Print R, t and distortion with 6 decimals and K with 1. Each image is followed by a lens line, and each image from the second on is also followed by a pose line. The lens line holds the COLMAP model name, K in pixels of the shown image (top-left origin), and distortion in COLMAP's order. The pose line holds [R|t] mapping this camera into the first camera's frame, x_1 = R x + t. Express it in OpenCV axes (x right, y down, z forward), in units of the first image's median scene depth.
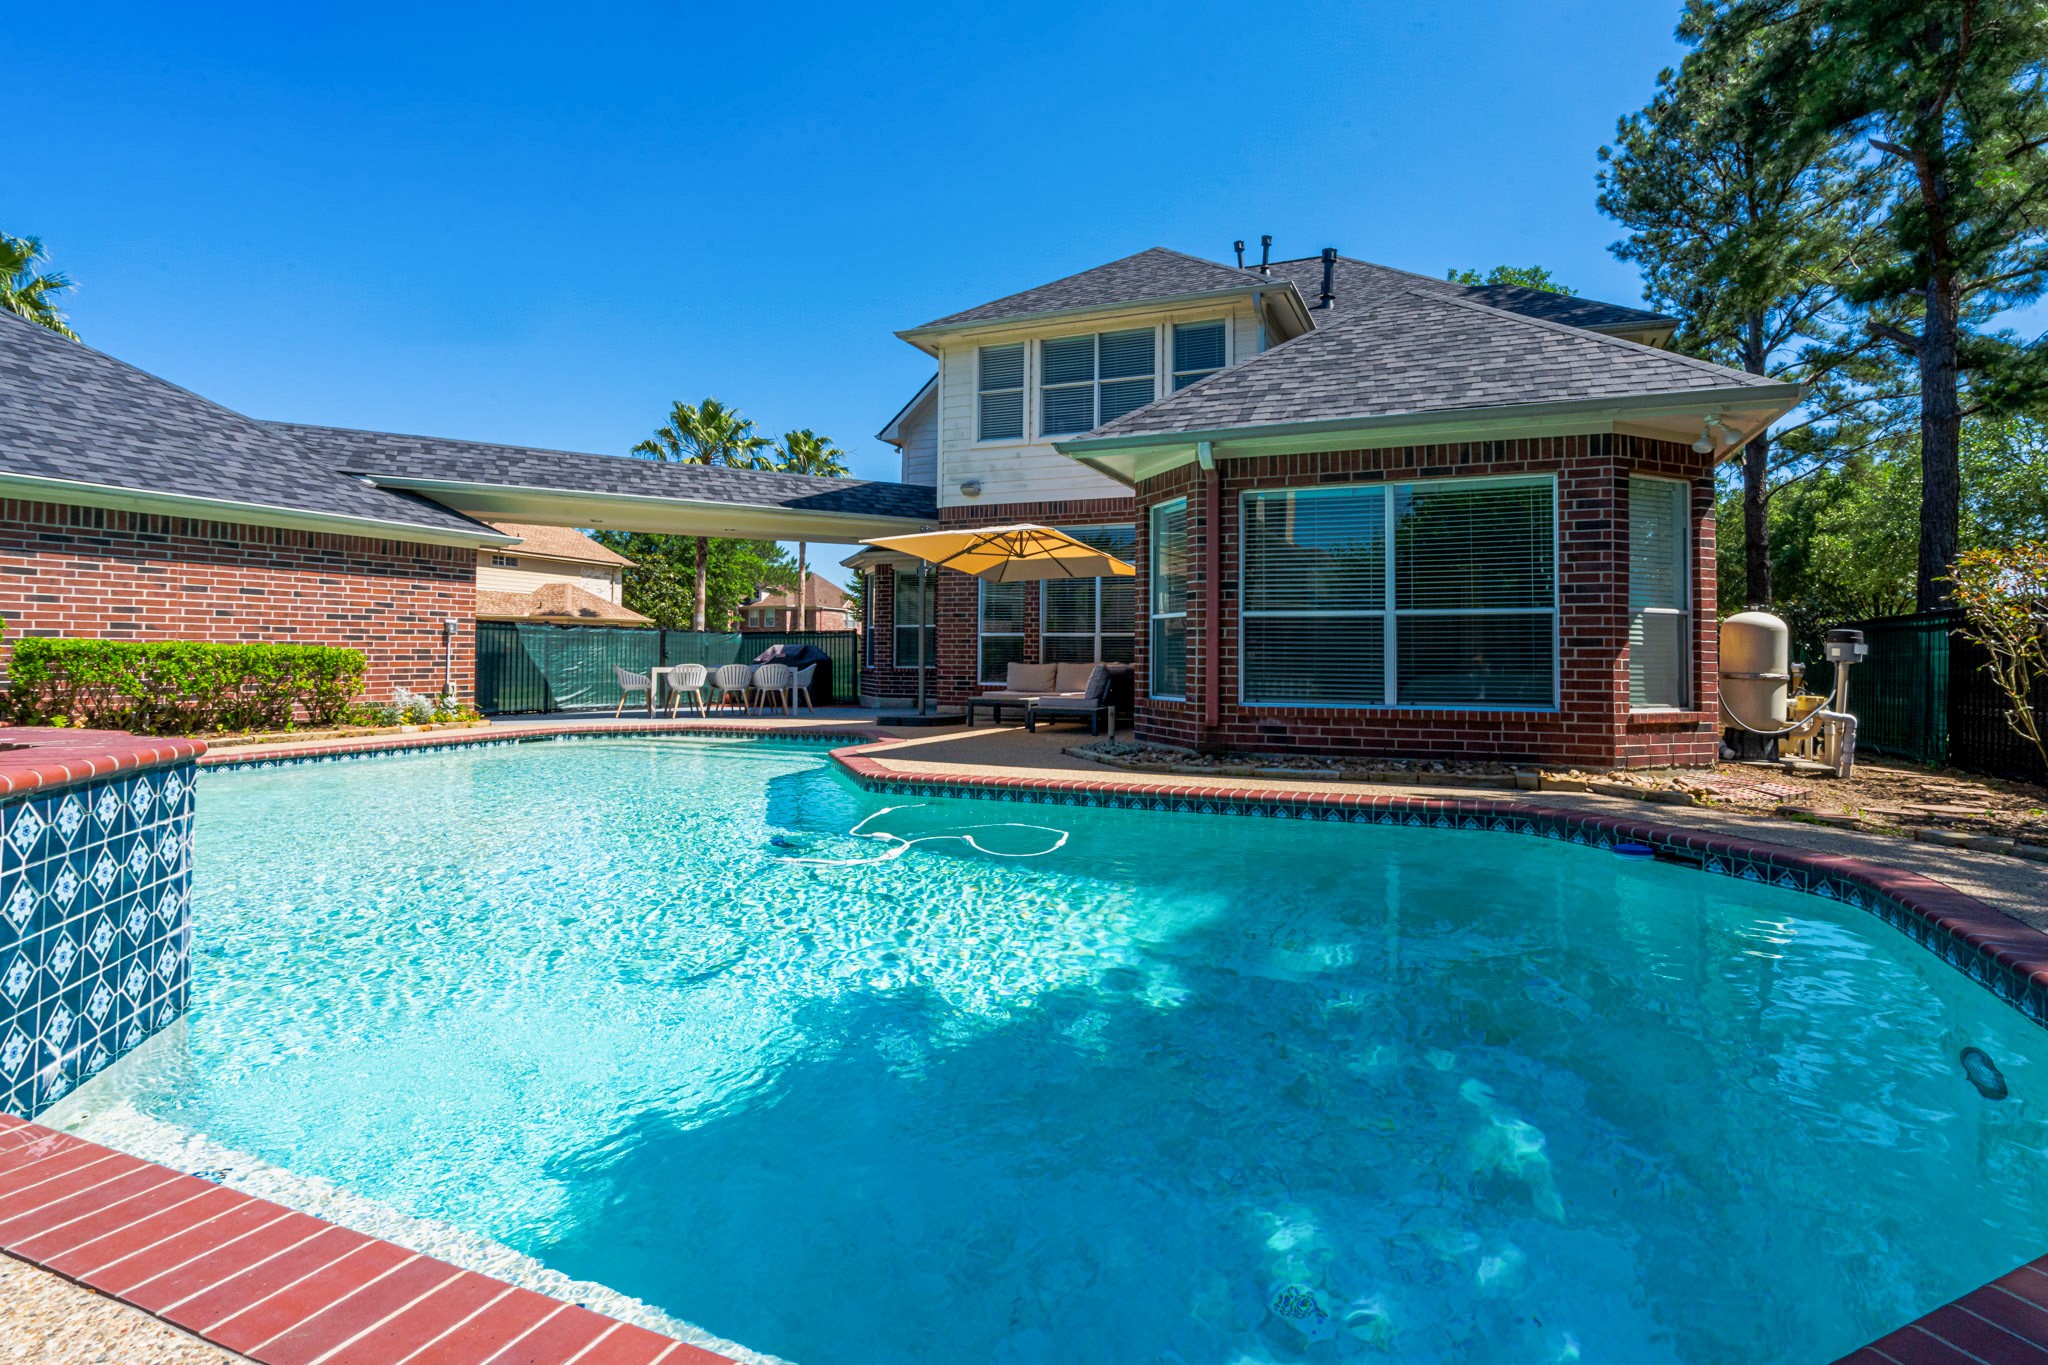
lens RADIAL K [[925.3, 0, 1085.0], [0, 925.3, 645.6], [0, 0, 1]] dist [-0.001828, -0.000168]
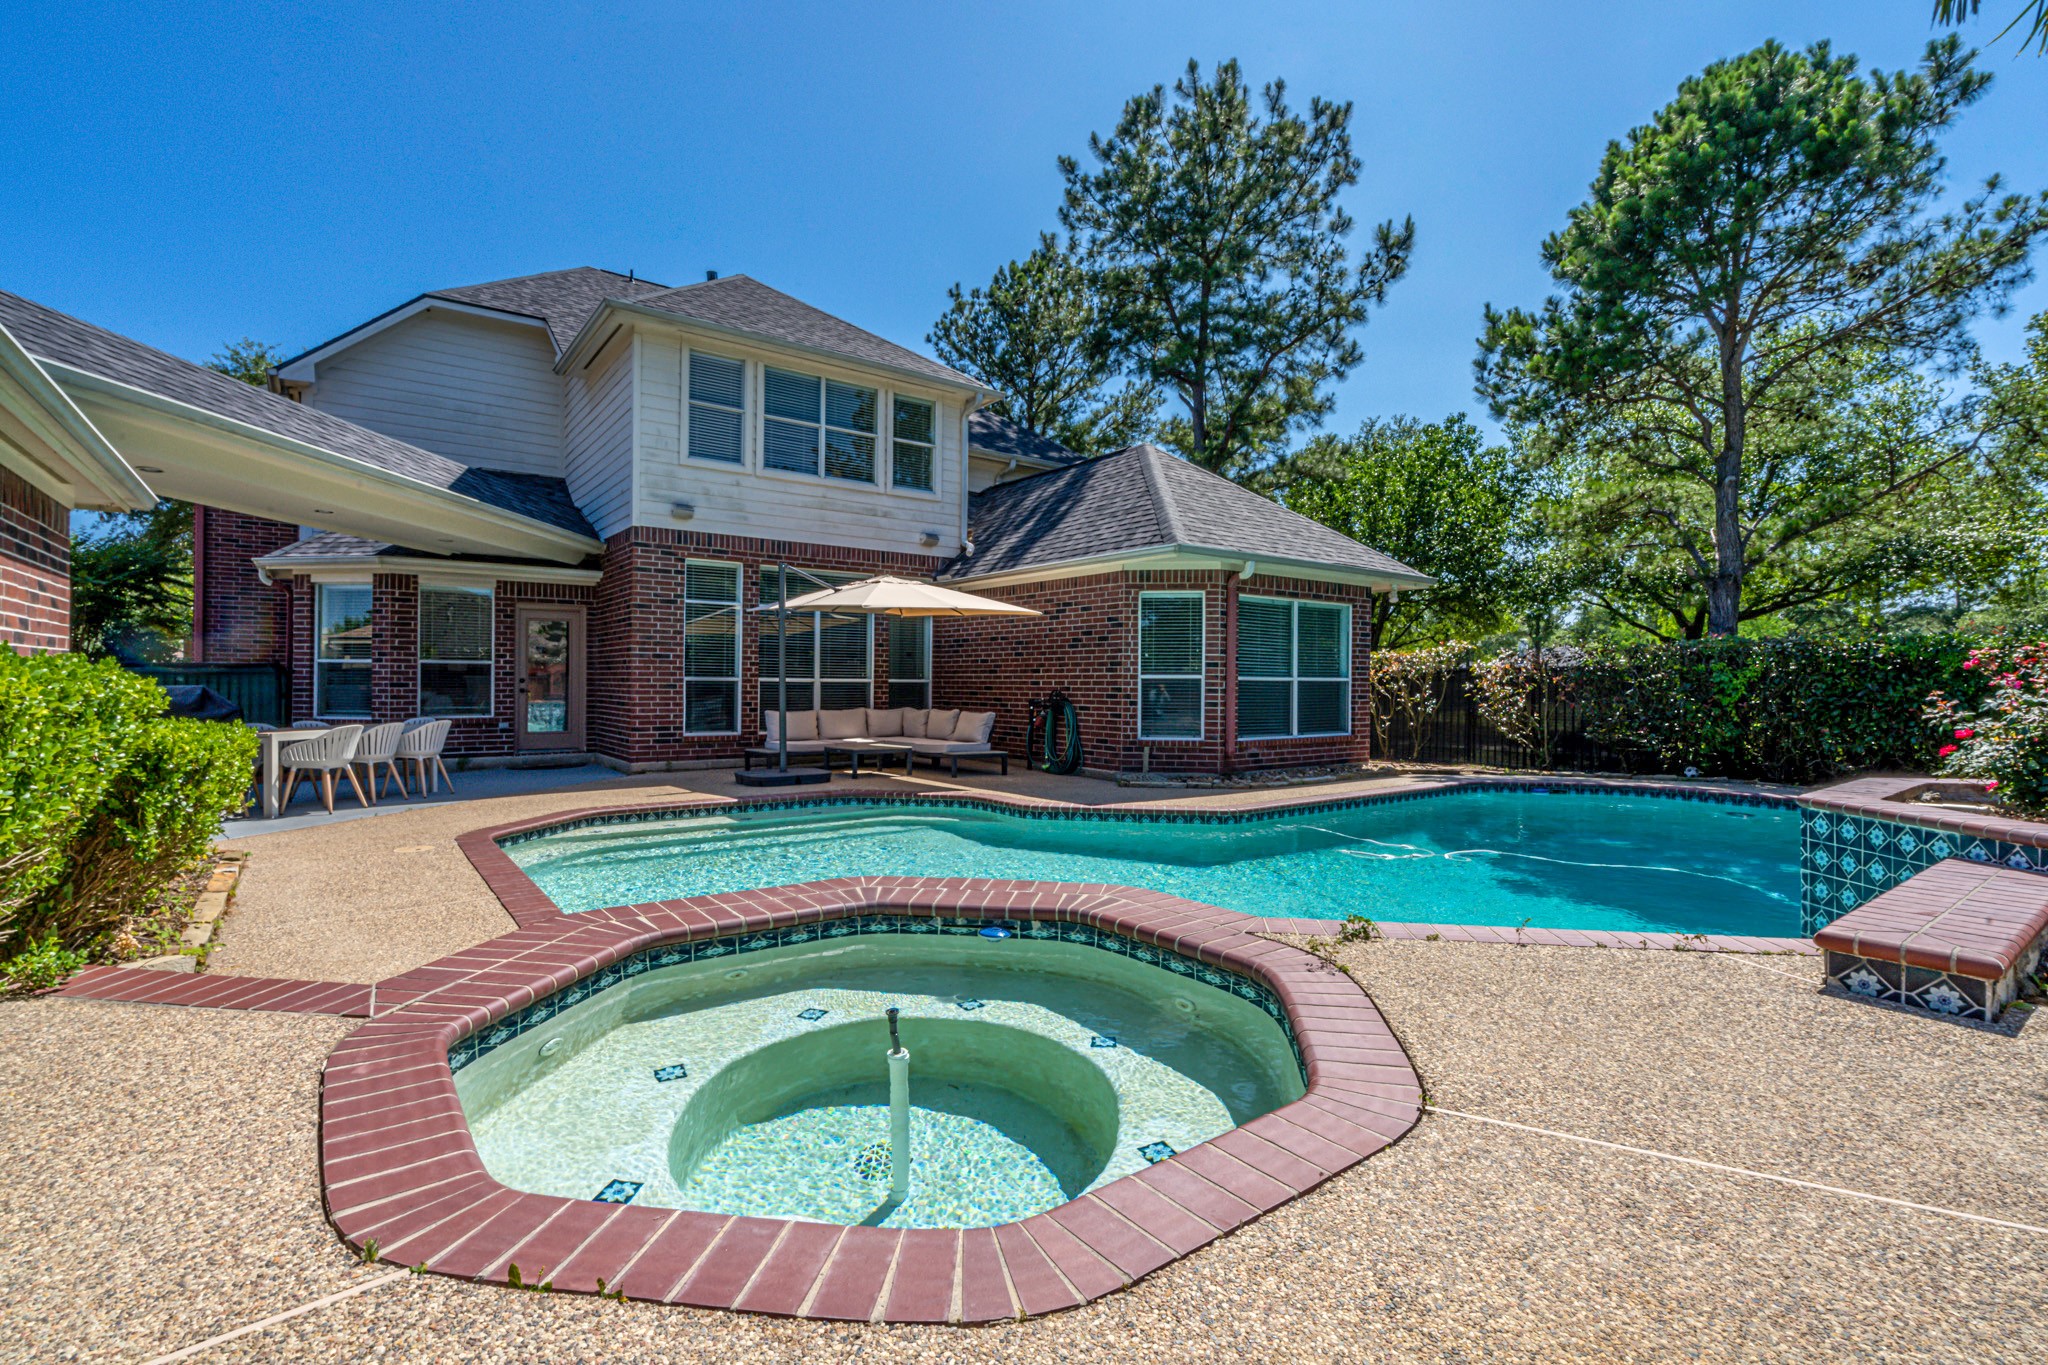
lens RADIAL K [[925.3, 0, 1020.3], [0, 925.3, 681.3], [0, 0, 1]] dist [-0.001828, -0.000168]
pose [[0.554750, 0.000668, 0.832017, -0.679722], [-0.009663, 0.999937, 0.005639, -0.018871], [-0.831961, -0.011168, 0.554722, 0.263504]]
